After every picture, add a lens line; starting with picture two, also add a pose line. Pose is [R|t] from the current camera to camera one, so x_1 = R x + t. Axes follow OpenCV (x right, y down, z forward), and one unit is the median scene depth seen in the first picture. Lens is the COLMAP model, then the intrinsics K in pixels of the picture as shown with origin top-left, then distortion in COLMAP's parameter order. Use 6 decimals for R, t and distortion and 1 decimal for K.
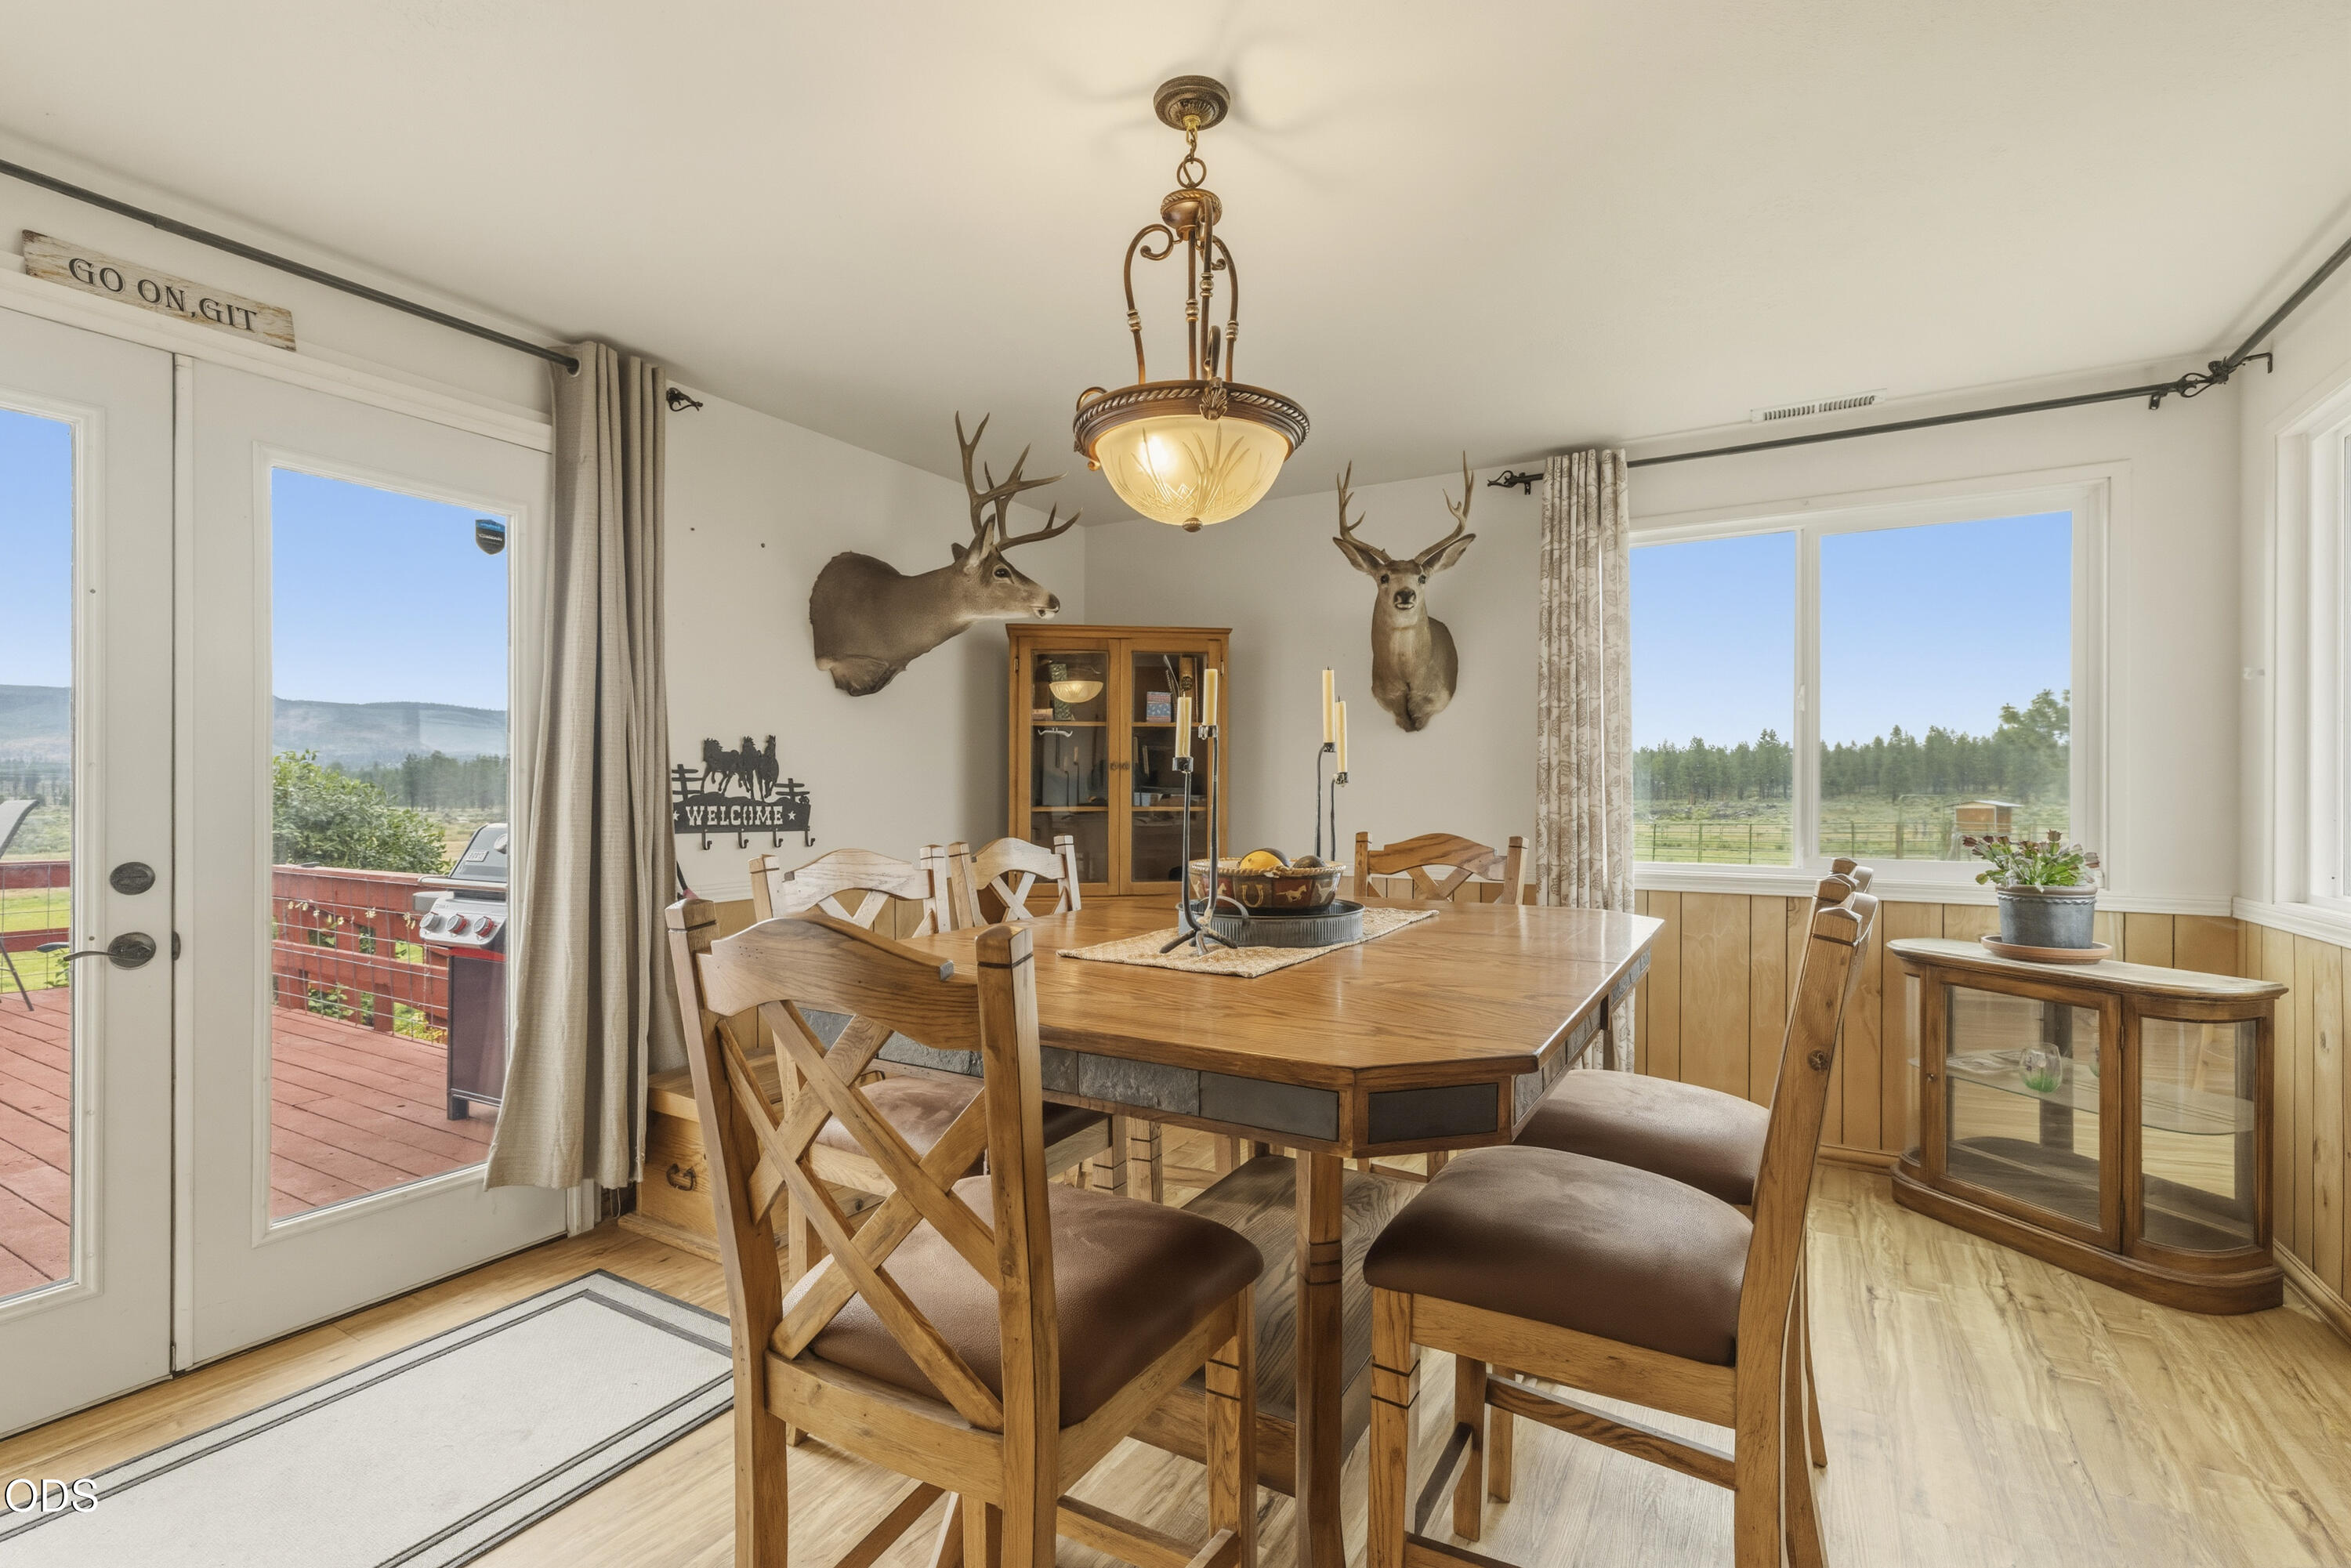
lens RADIAL K [[1057.9, 0, 1161.9], [0, 1057.9, 792.0], [0, 0, 1]] dist [-0.000096, -0.000040]
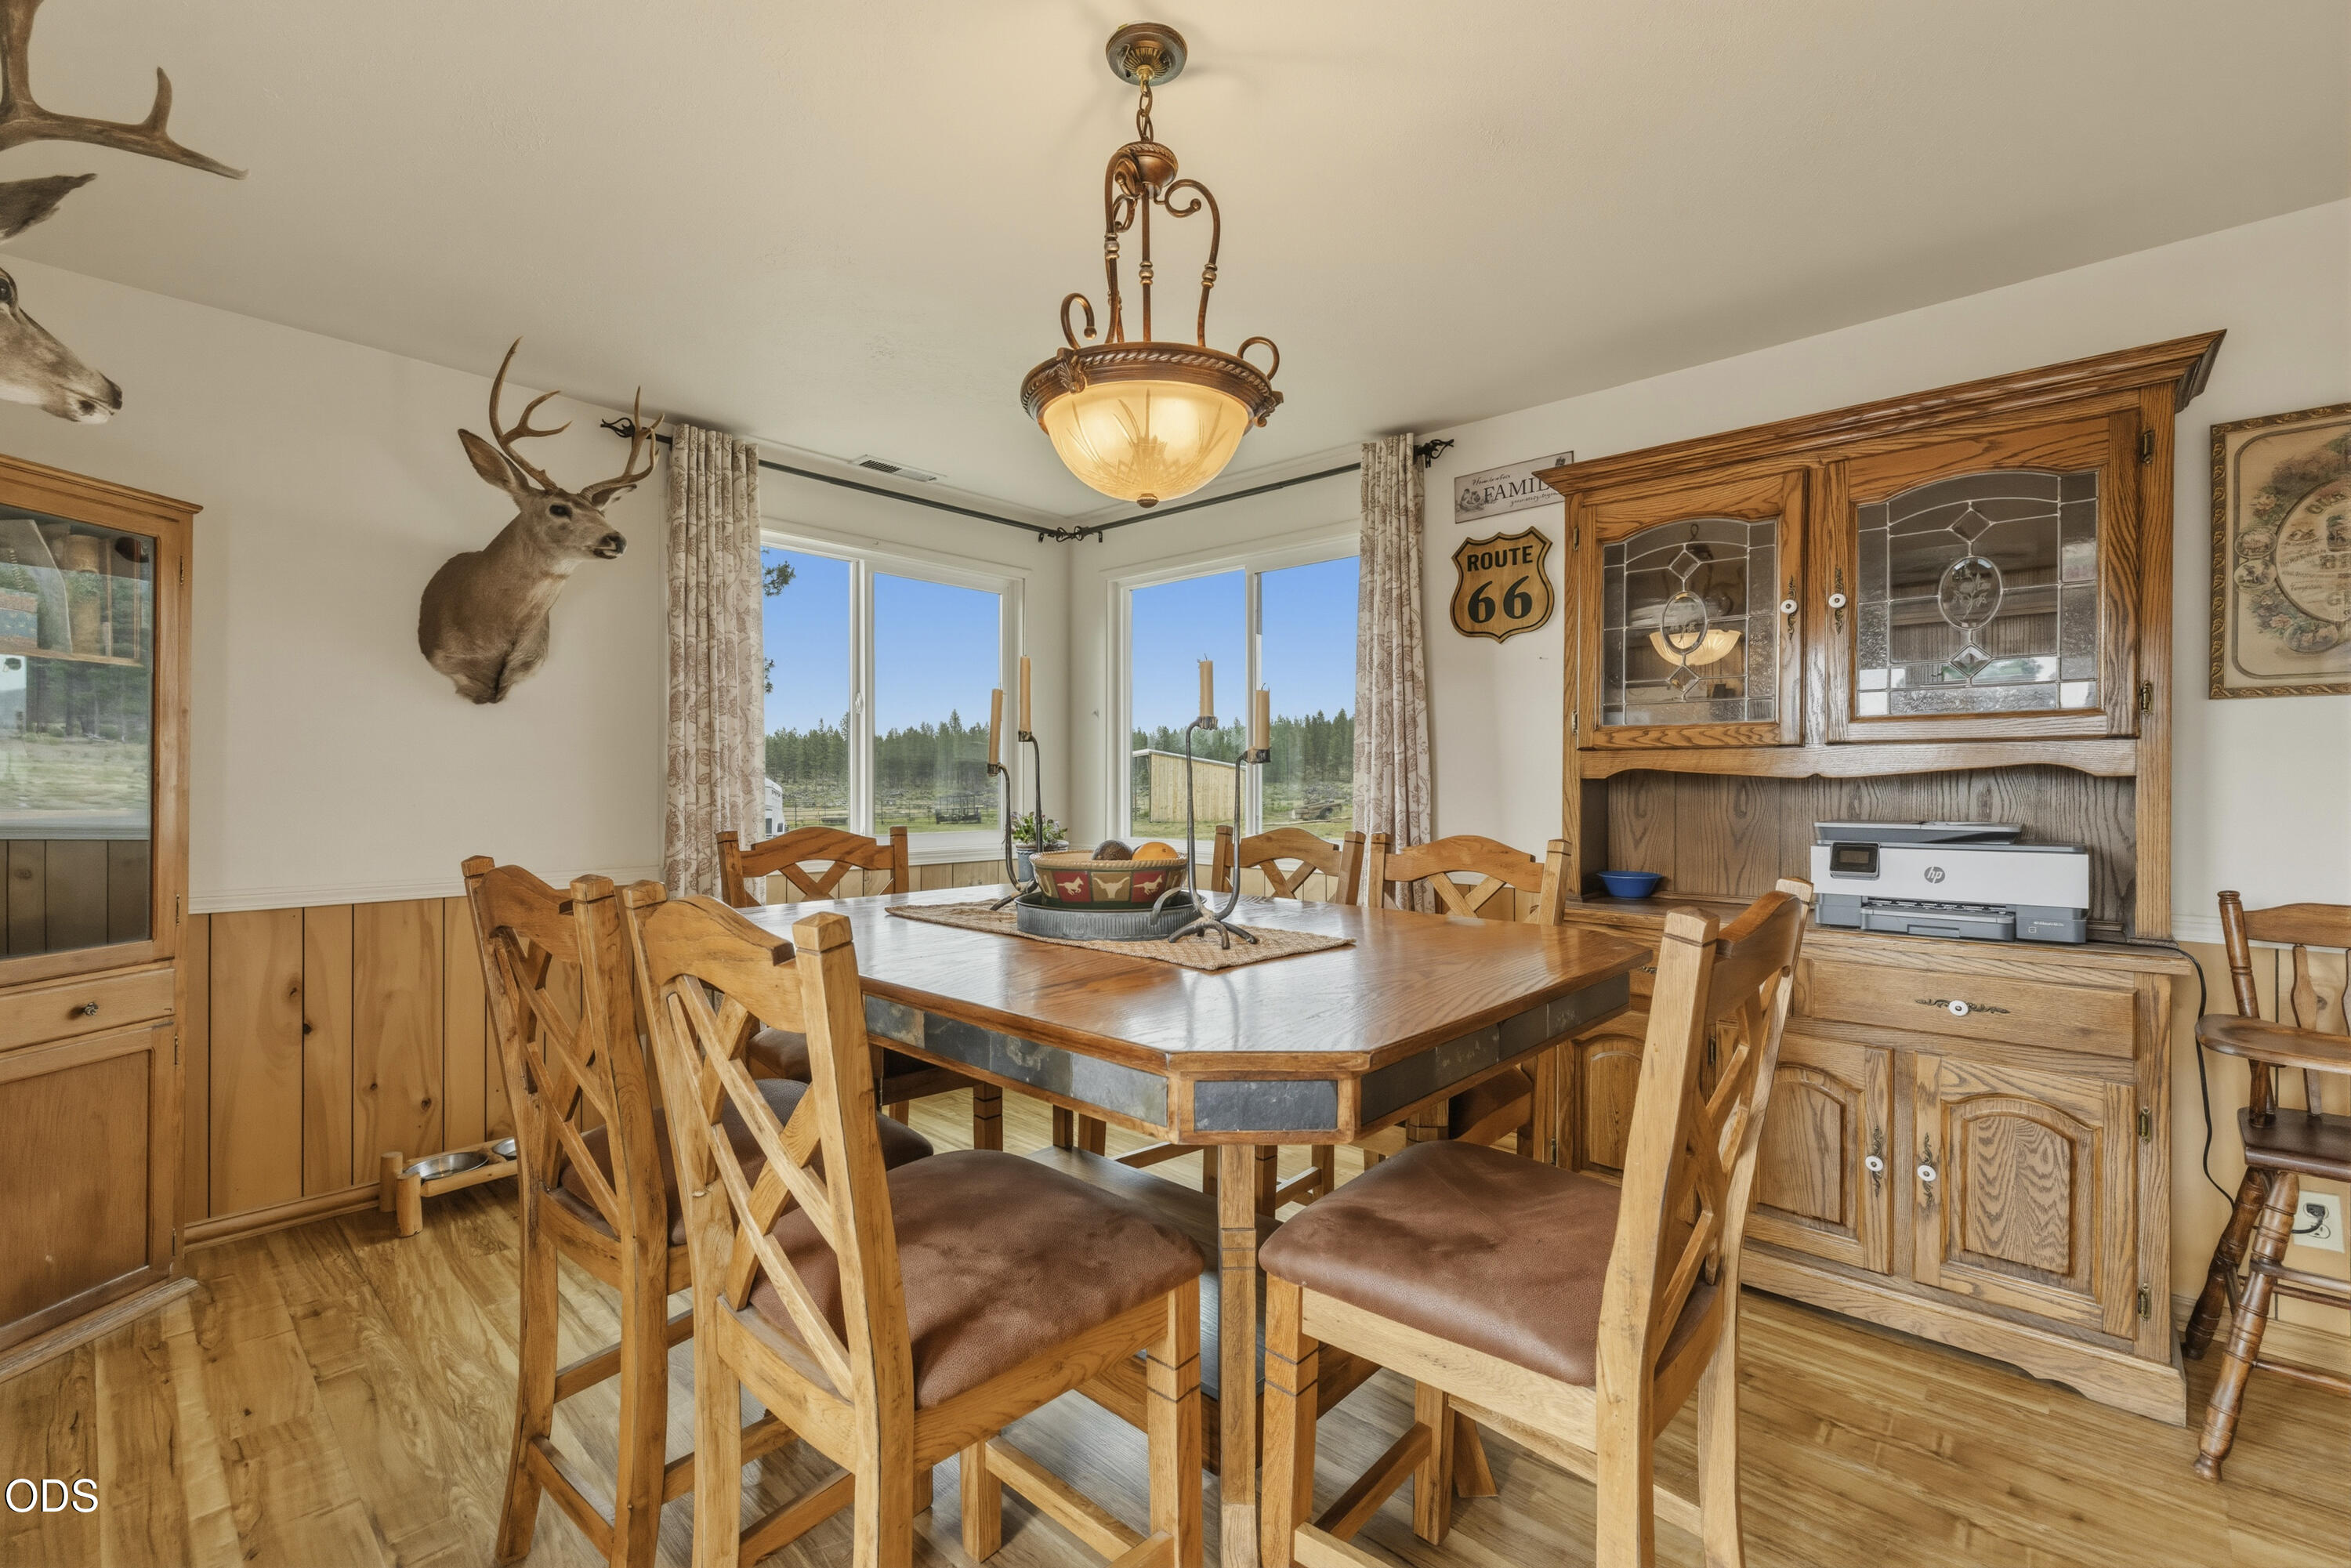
lens RADIAL K [[1016.9, 0, 1171.3], [0, 1016.9, 800.2], [0, 0, 1]] dist [0.000113, -0.000083]
pose [[0.215273, -0.017253, 0.976401, -0.433098], [-0.001367, 0.999838, 0.017968, -0.000519], [-0.976553, -0.005203, 0.215215, 0.392544]]
